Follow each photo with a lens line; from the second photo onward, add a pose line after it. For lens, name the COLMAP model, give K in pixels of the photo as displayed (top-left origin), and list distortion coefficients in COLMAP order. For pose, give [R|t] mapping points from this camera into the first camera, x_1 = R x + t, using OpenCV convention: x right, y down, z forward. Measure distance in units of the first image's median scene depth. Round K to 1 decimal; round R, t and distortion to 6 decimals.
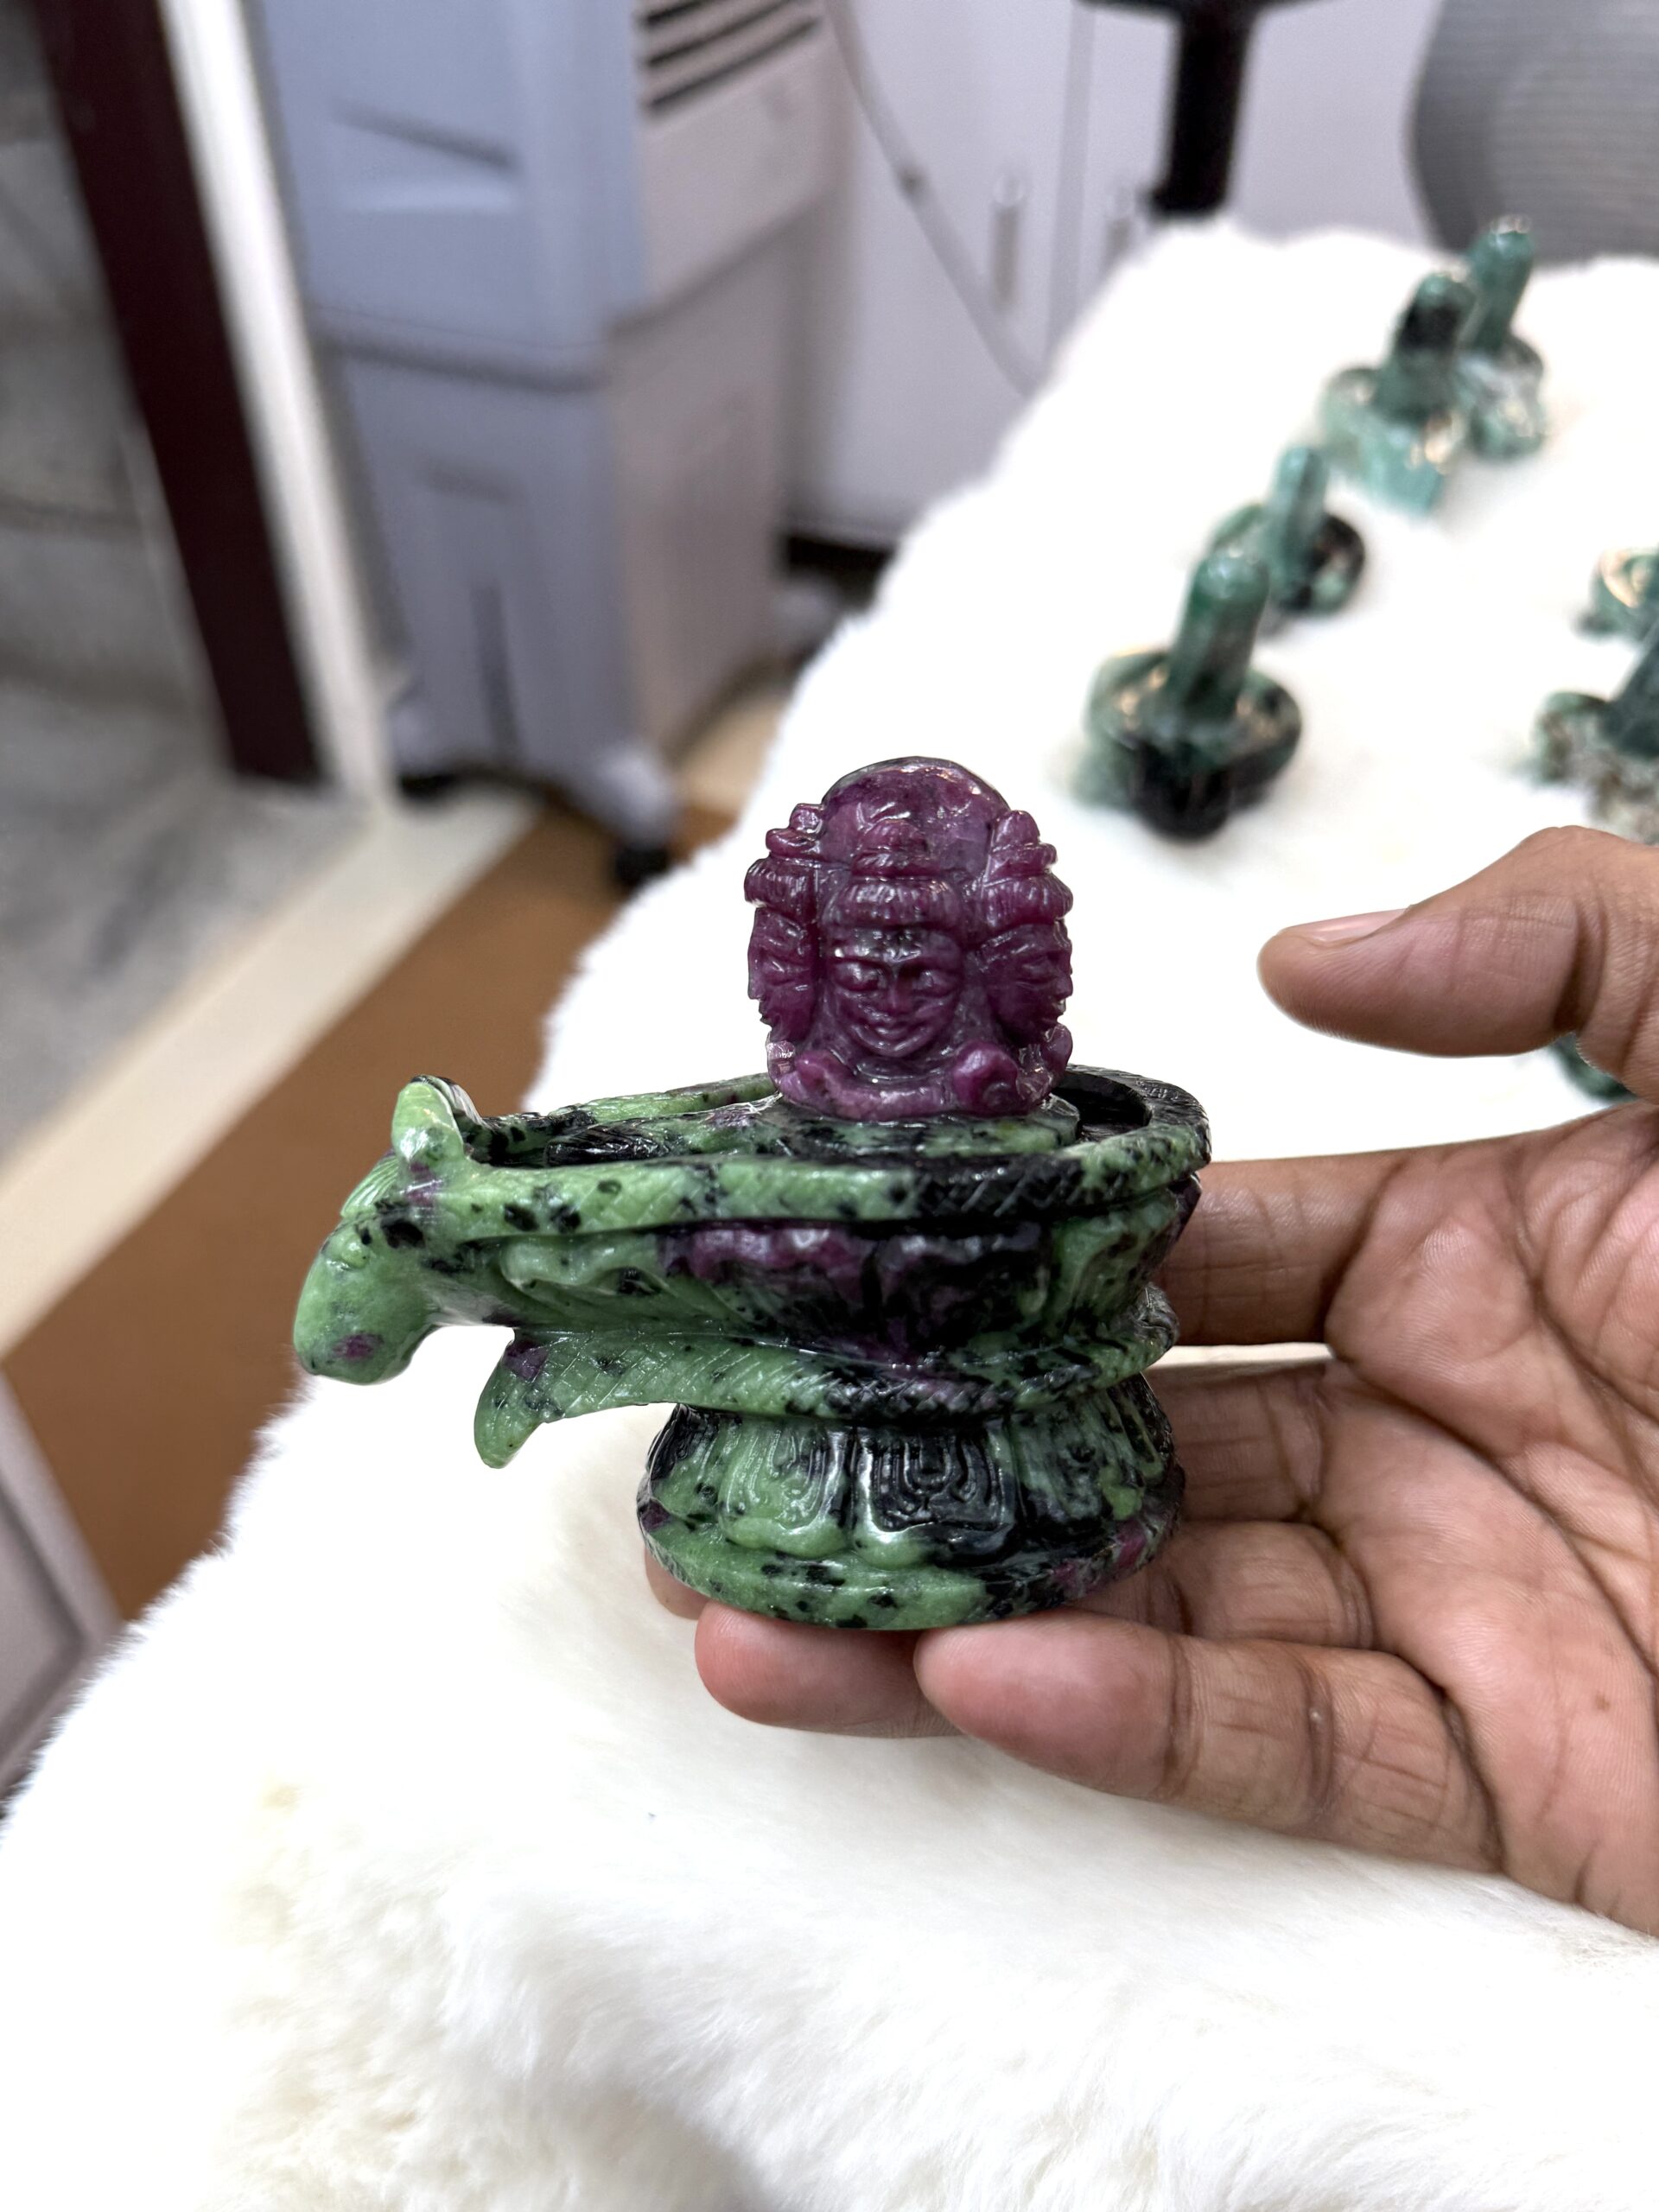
lens RADIAL K [[1810.5, 0, 848.5], [0, 1810.5, 1217.7], [0, 0, 1]] dist [0.109533, -0.107444]
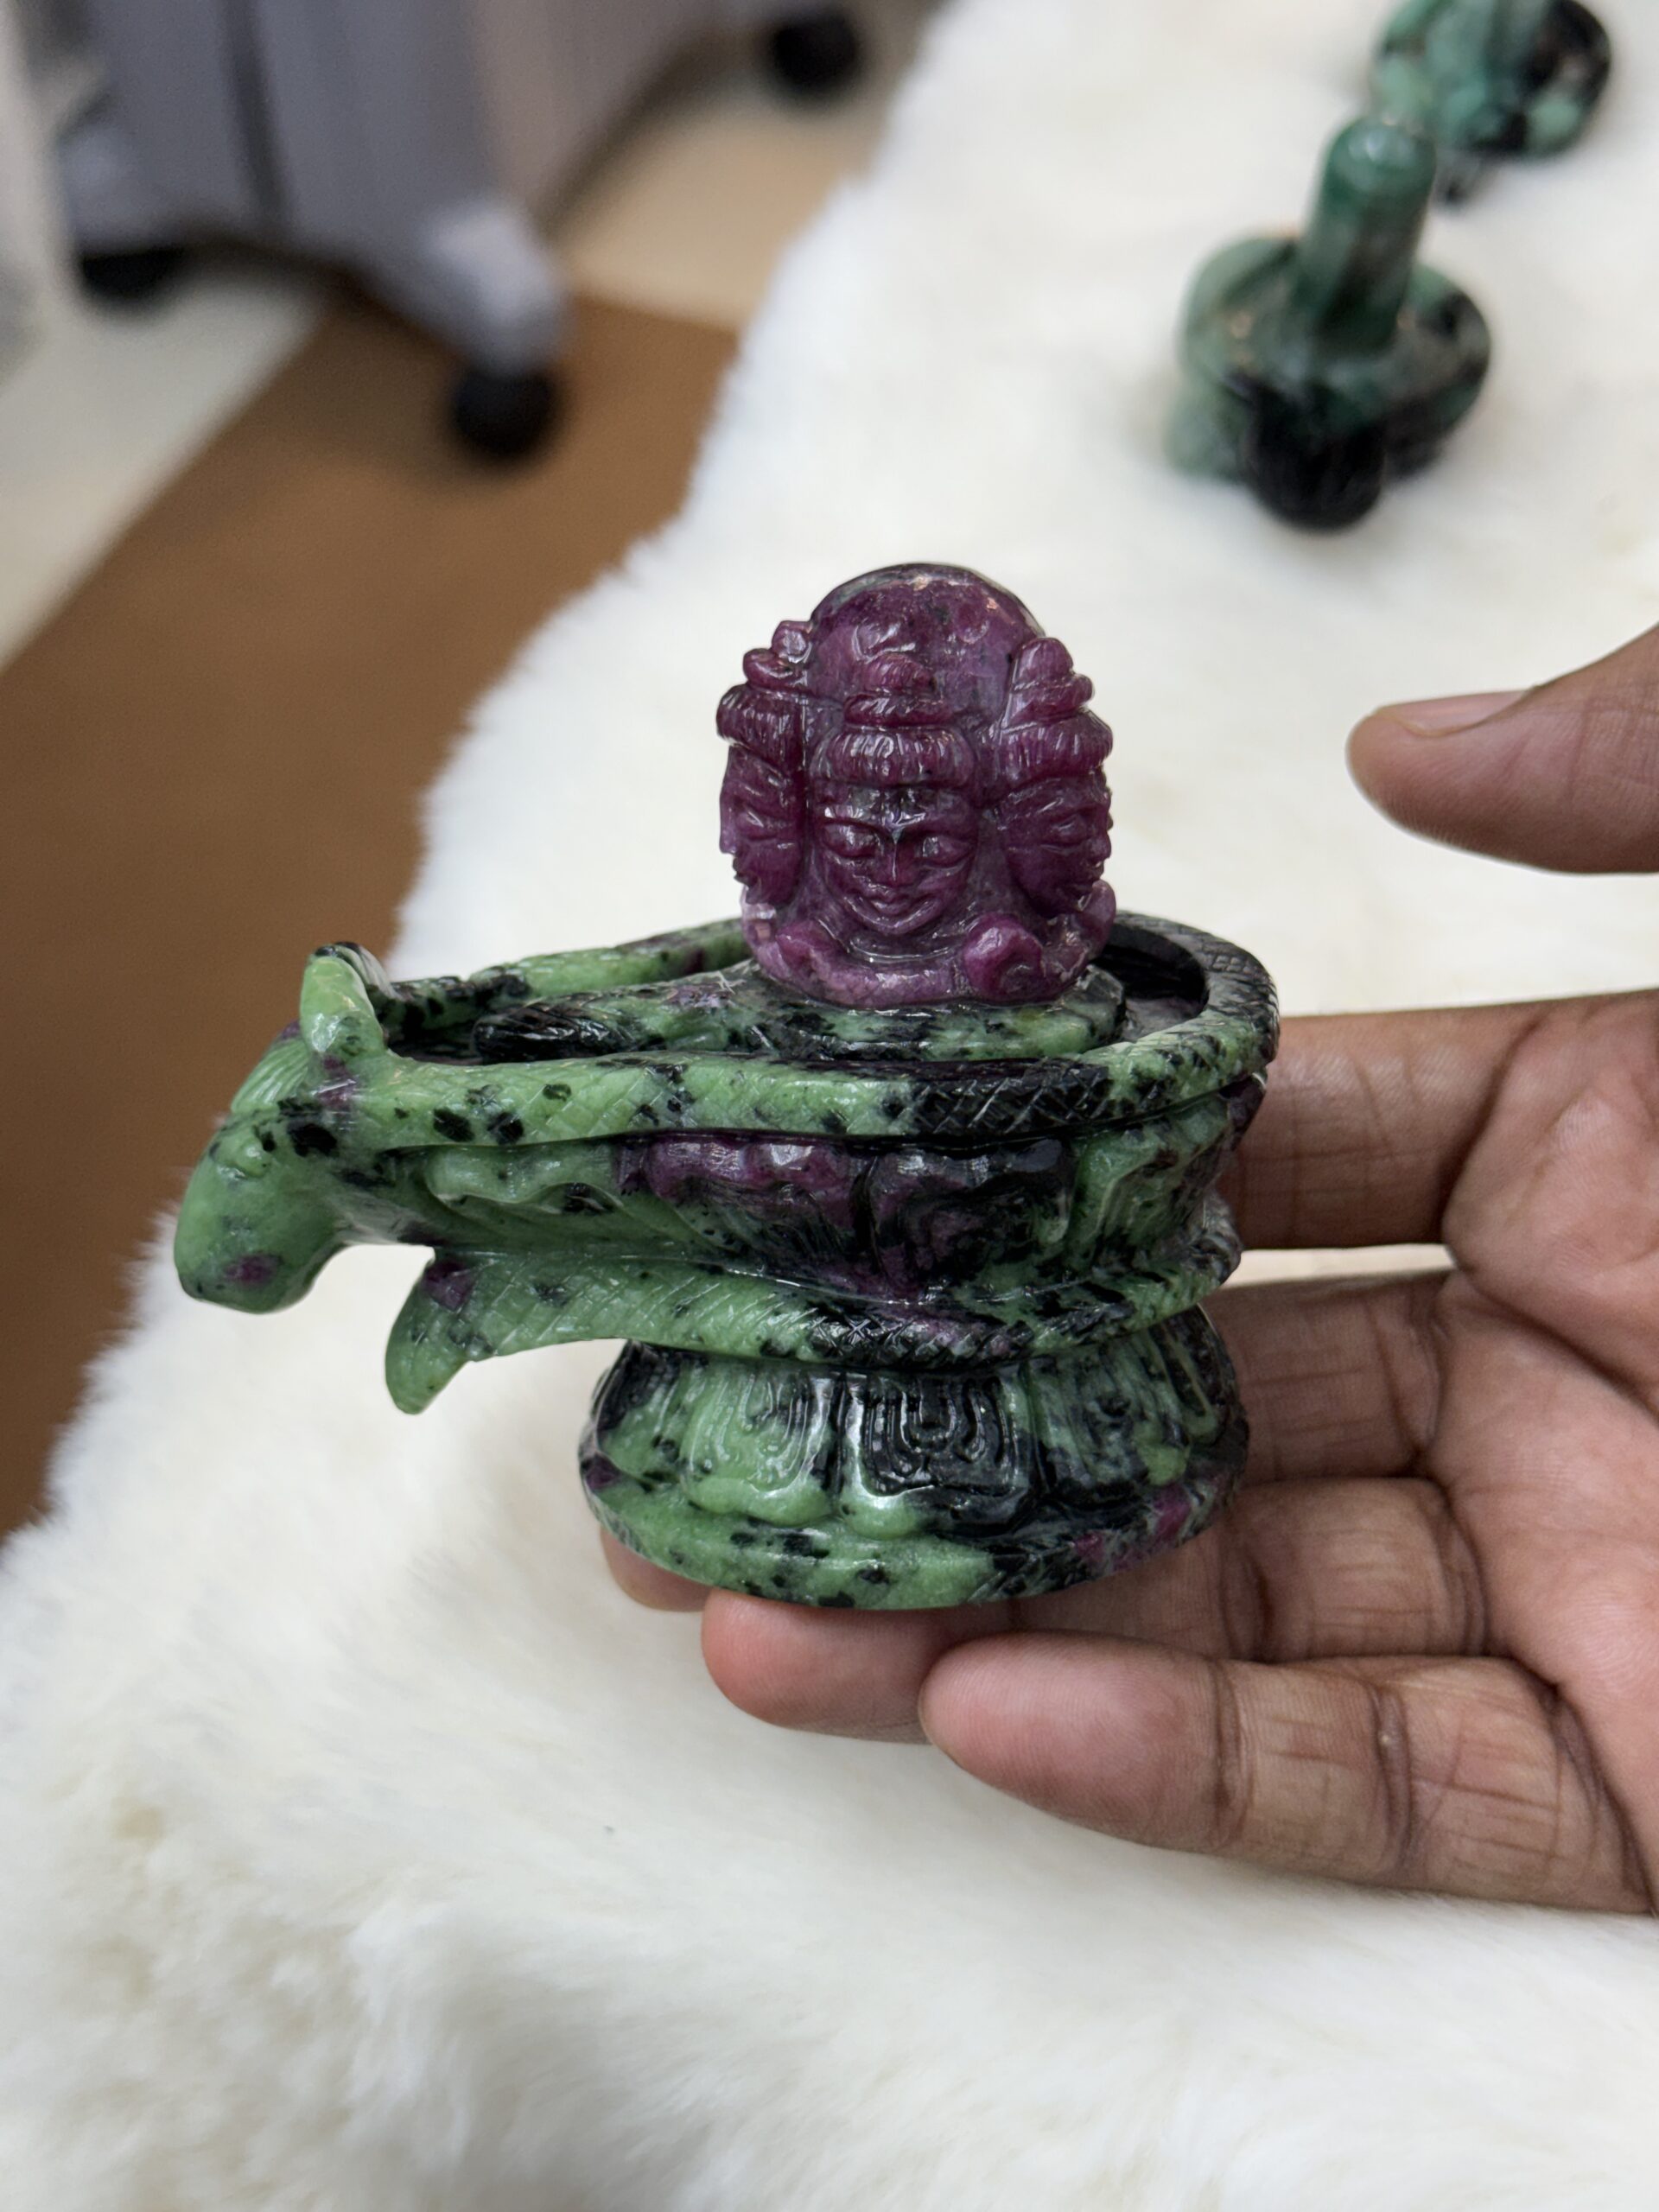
lens RADIAL K [[3200.1, 0, 829.5], [0, 3200.1, 1106.0], [0, 0, 1]] dist [0.043804, 0.046410]
pose [[0.999835, 0.009973, -0.015212, 0.018647], [-0.009234, 0.998809, 0.047918, -0.079535], [0.015672, -0.047769, 0.998735, -0.479751]]
